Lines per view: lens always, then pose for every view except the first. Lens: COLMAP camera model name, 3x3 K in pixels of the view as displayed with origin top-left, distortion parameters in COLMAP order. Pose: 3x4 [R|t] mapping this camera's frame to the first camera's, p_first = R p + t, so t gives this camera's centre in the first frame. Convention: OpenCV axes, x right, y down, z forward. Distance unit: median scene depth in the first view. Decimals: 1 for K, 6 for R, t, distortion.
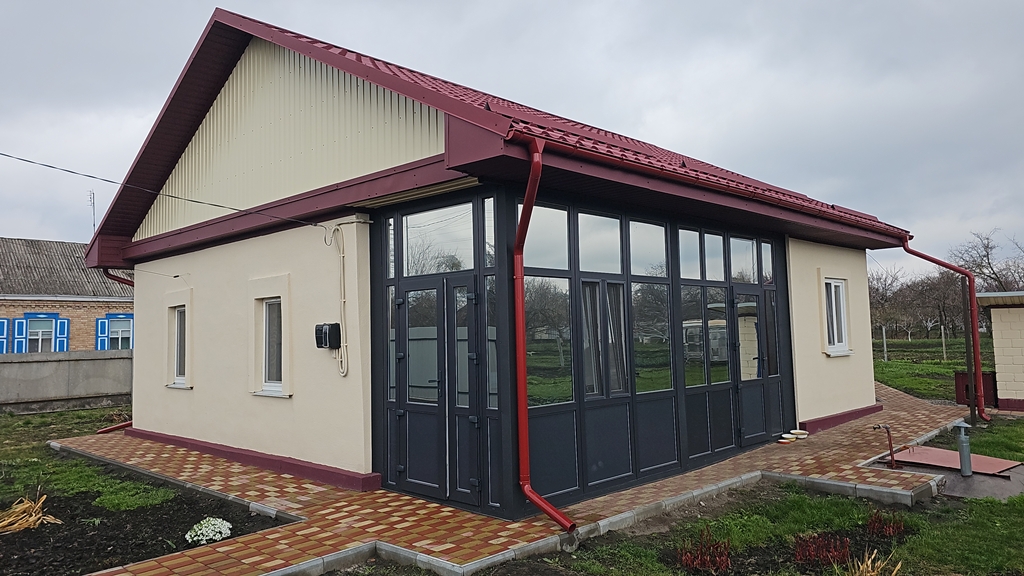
lens RADIAL K [[717.4, 0, 503.7], [0, 717.4, 275.5], [0, 0, 1]] dist [0.050554, -0.038766]
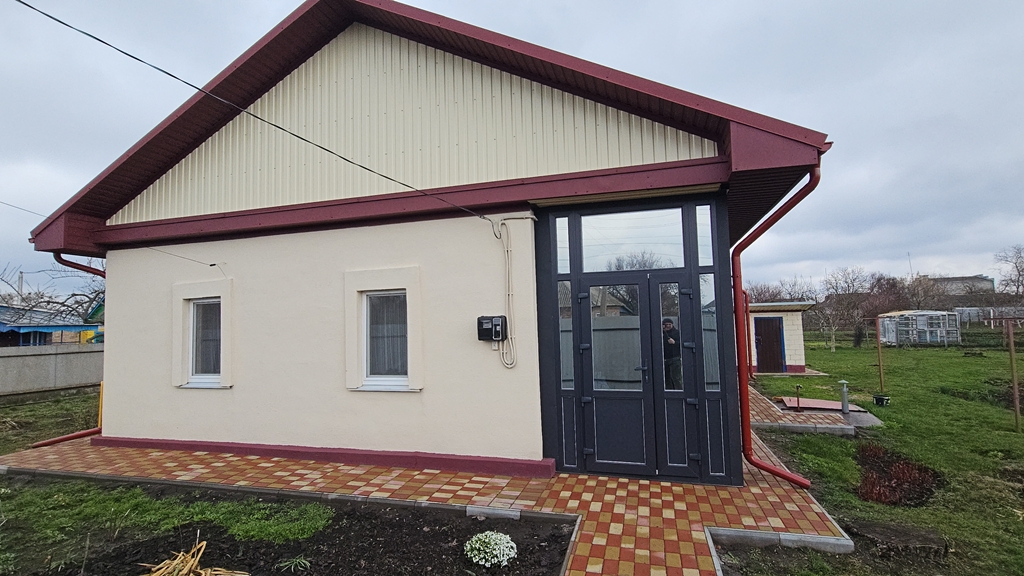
lens RADIAL K [[490.7, 0, 506.5], [0, 490.7, 287.7], [0, 0, 1]] dist [-0.009441, 0.000358]
pose [[0.884582, 0.037334, 0.464889, -0.550213], [-0.032721, 0.999303, -0.017992, 0.039319], [-0.465236, 0.000704, 0.885186, 0.382642]]
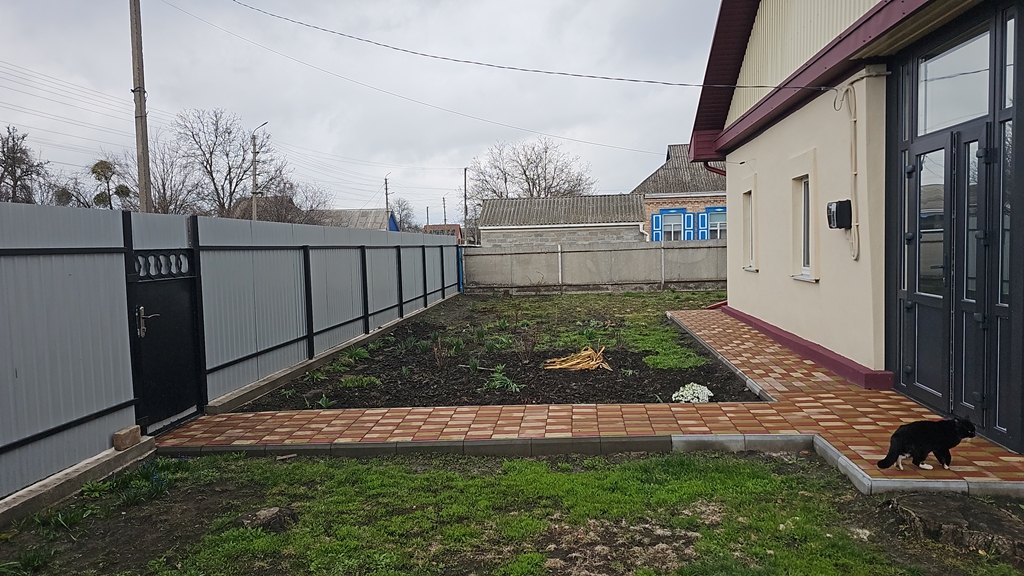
lens RADIAL K [[717.4, 0, 495.1], [0, 717.4, 289.9], [0, 0, 1]] dist [0.050554, -0.038766]
pose [[0.605031, 0.056719, -0.794179, 0.214528], [0.075961, 0.988798, 0.128488, 0.028653], [0.792570, -0.138066, 0.593945, 0.118947]]
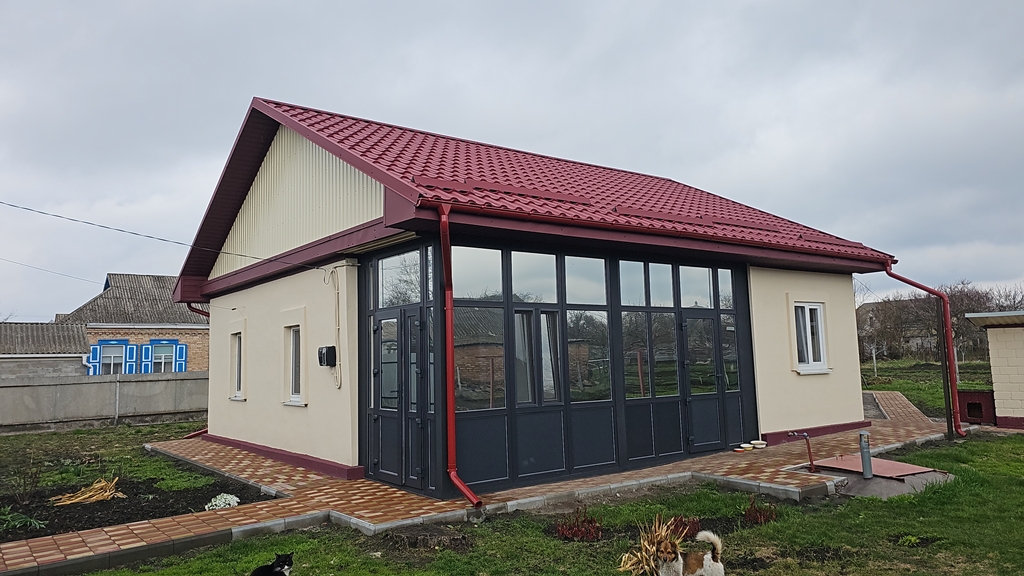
lens RADIAL K [[717.4, 0, 506.9], [0, 717.4, 276.1], [0, 0, 1]] dist [0.050554, -0.038766]
pose [[0.989167, -0.020363, -0.145373, 0.251863], [0.015761, 0.999340, -0.032738, -0.009658], [0.145944, 0.030093, 0.988835, -0.201389]]
